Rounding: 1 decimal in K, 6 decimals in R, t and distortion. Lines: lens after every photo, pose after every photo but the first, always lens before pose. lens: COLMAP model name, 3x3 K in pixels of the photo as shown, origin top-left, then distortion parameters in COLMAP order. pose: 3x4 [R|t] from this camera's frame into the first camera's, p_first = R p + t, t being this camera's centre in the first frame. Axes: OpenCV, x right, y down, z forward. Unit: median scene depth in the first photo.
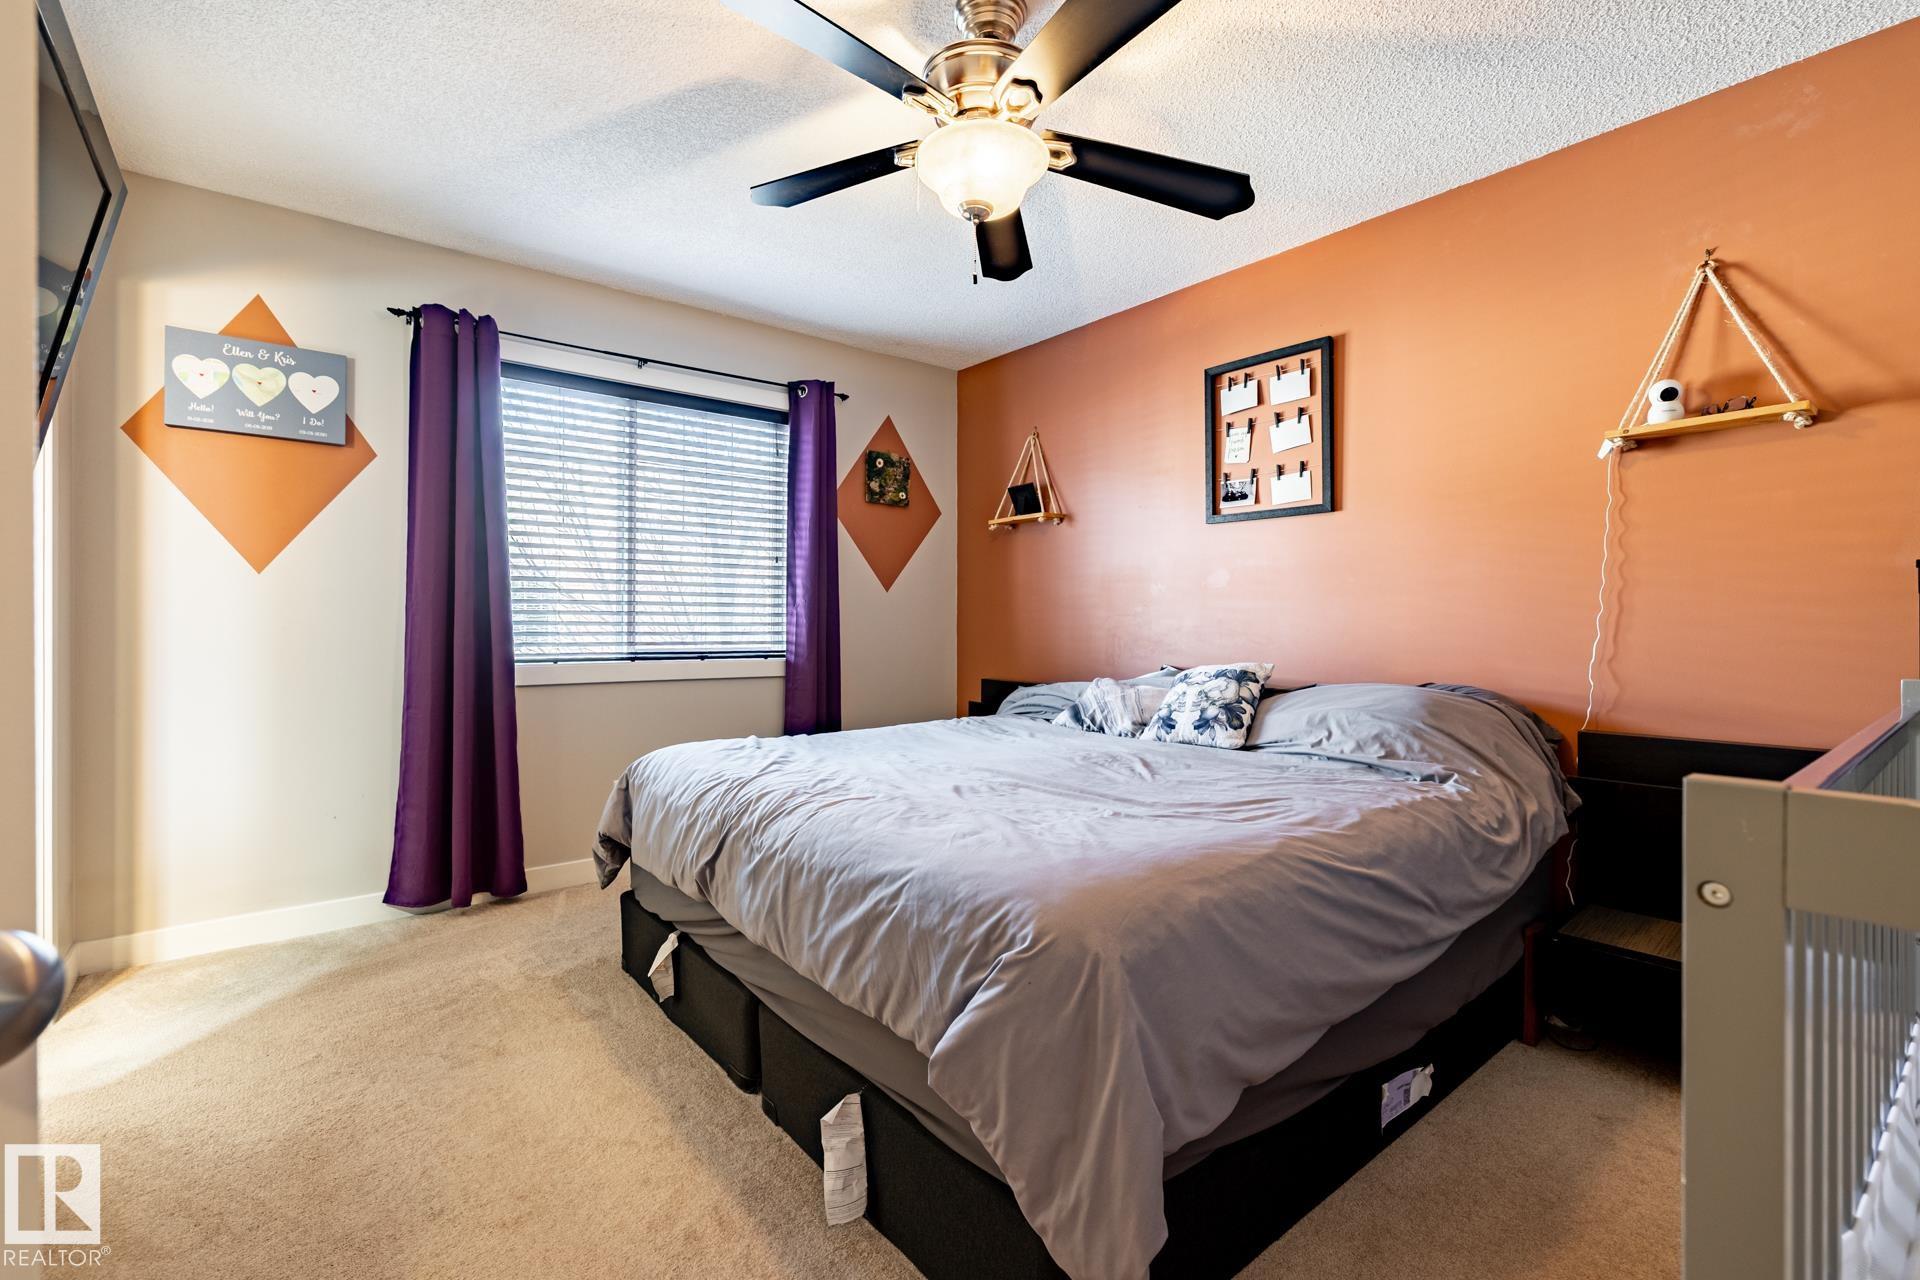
lens RADIAL K [[832.8, 0, 957.0], [0, 832.8, 622.8], [0, 0, 1]] dist [-0.002407, 0.000355]
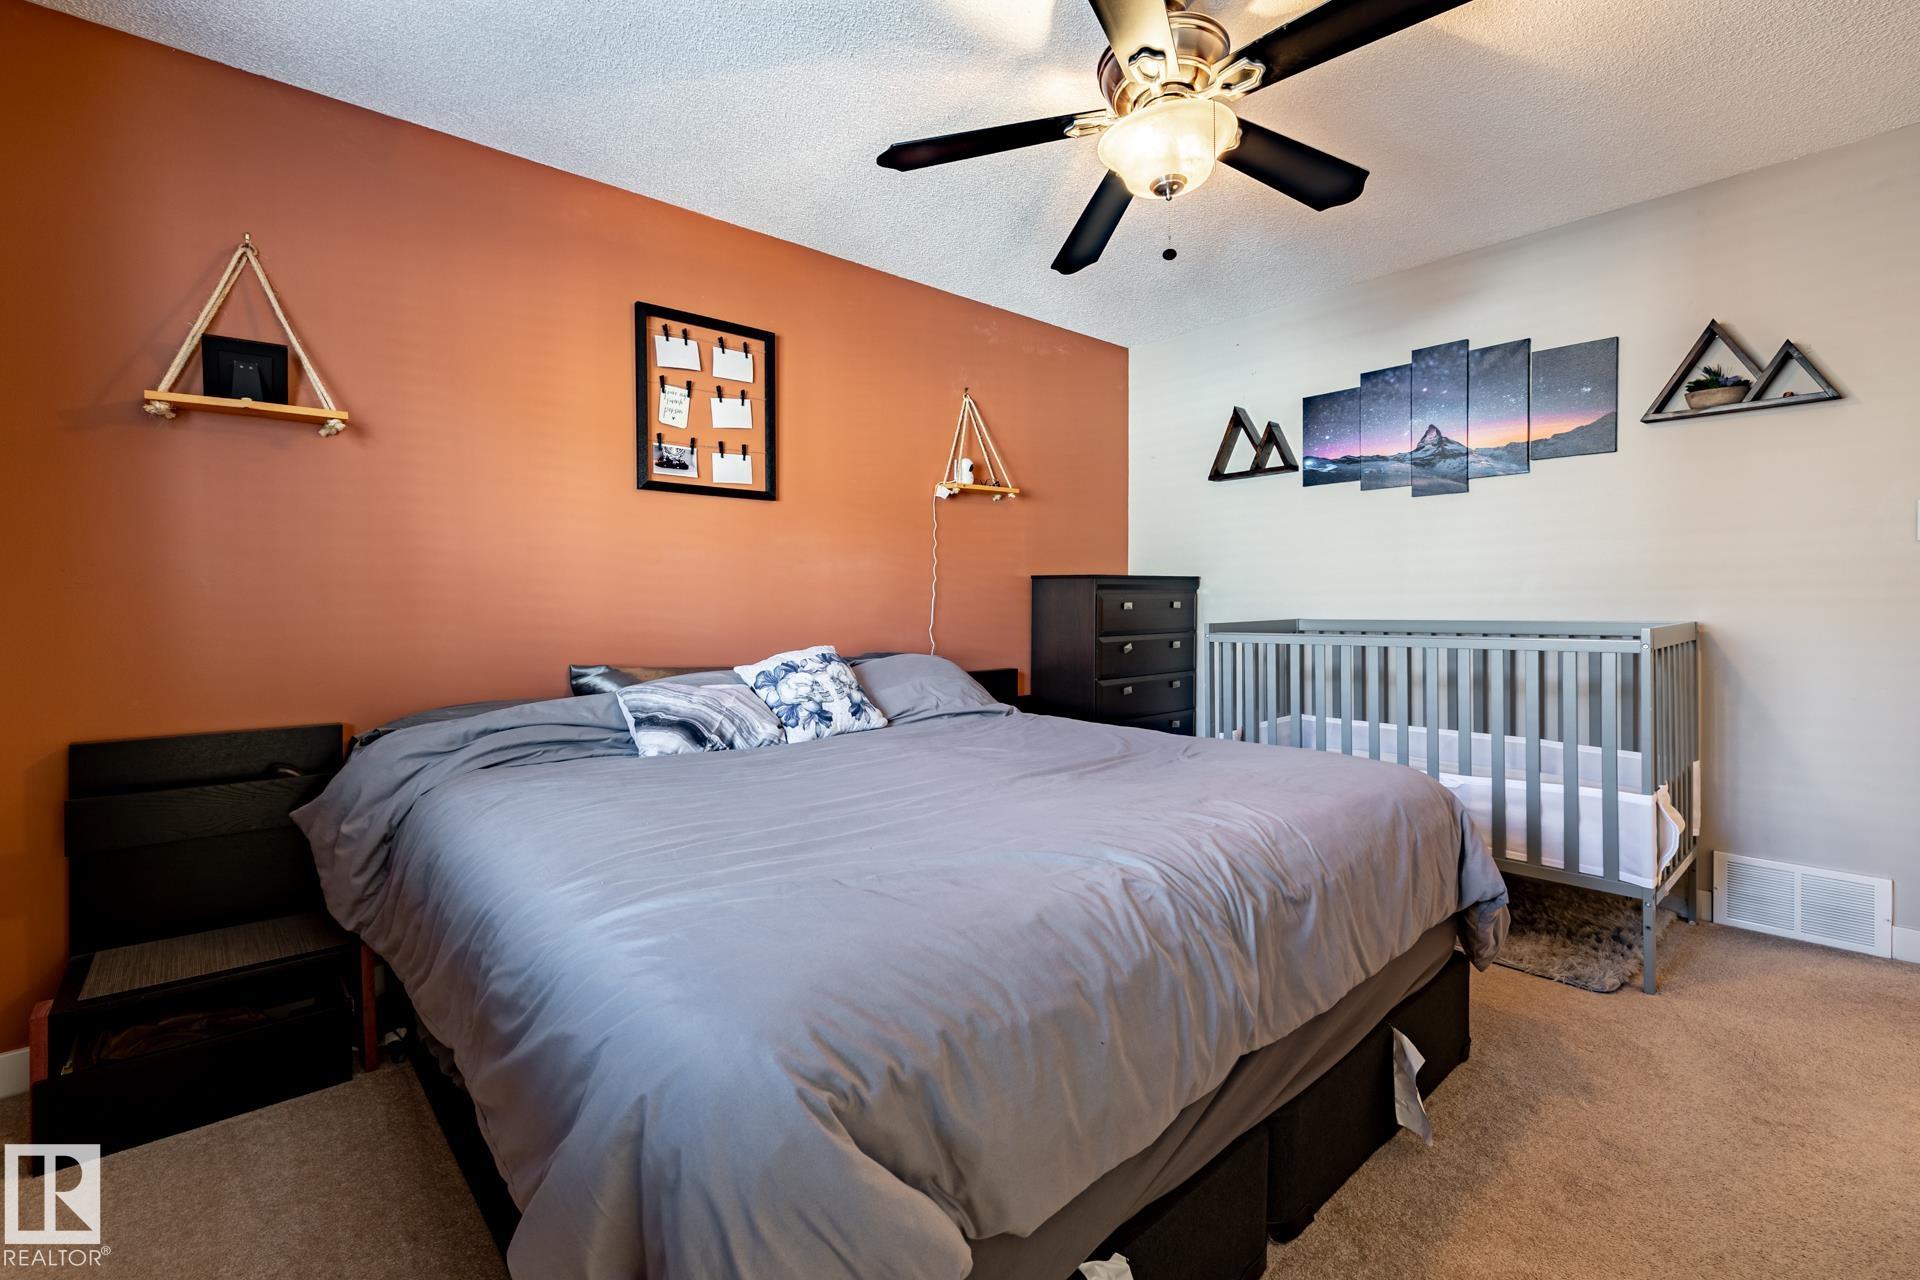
lens RADIAL K [[832.8, 0, 939.7], [0, 832.8, 606.5], [0, 0, 1]] dist [-0.002407, 0.000355]
pose [[-0.023828, -0.005942, 0.999698, -0.575229], [0.008775, 0.999943, 0.006152, -0.004170], [-0.999678, 0.008919, -0.023775, 0.774458]]
